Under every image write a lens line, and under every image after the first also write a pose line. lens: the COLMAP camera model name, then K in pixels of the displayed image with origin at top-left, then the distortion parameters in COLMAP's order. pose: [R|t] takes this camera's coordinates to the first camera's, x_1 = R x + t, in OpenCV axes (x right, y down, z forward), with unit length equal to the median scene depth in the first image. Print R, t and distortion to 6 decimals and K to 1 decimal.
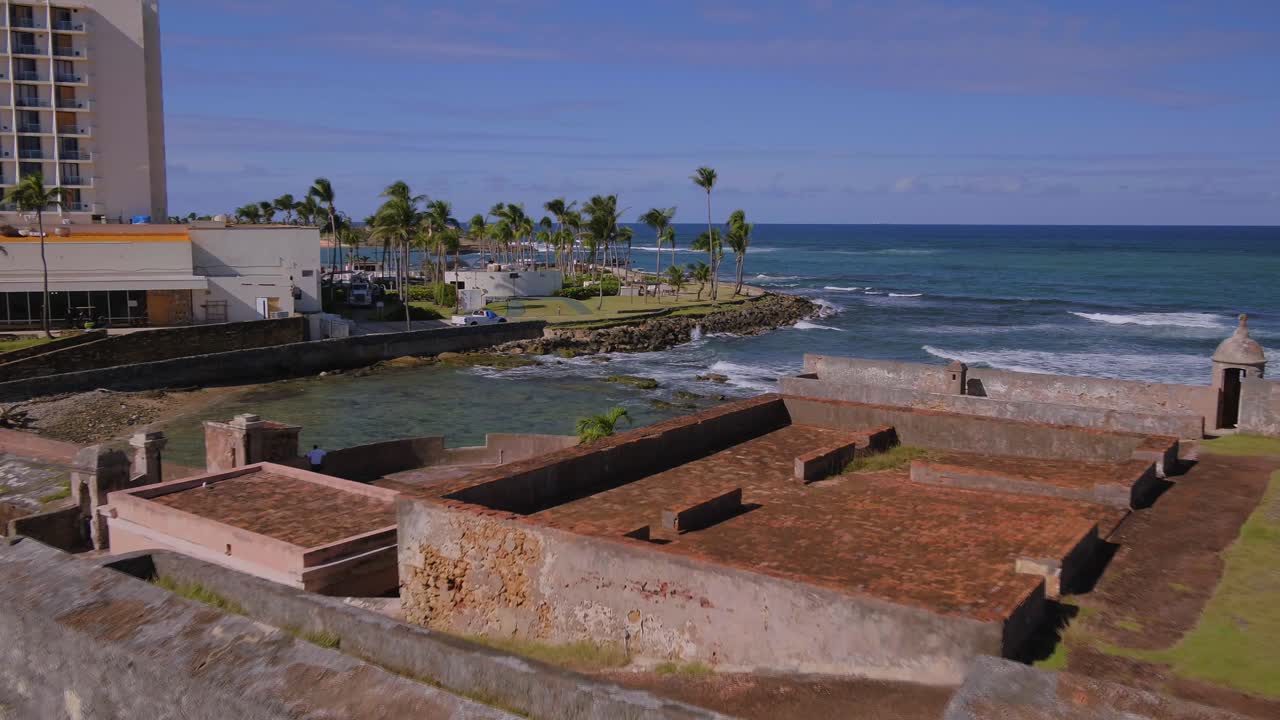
lens RADIAL K [[1082.7, 0, 640.0], [0, 1082.7, 360.0], [0, 0, 1]] dist [-0.003629, -0.003676]
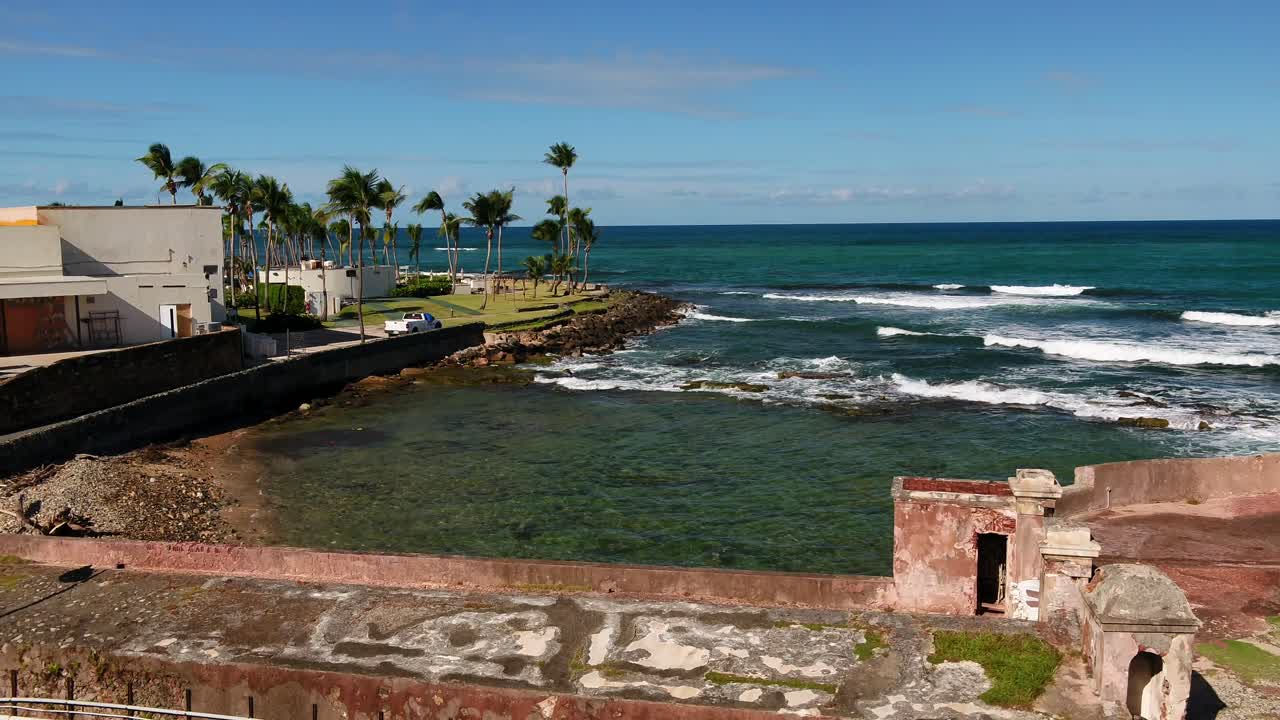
lens RADIAL K [[1082.7, 0, 640.0], [0, 1082.7, 360.0], [0, 0, 1]] dist [-0.003629, -0.003676]
pose [[0.928918, -0.057696, 0.365762, -0.324173], [0.058582, 0.998245, 0.008686, -0.010297], [-0.365621, 0.013358, 0.930668, 0.238821]]
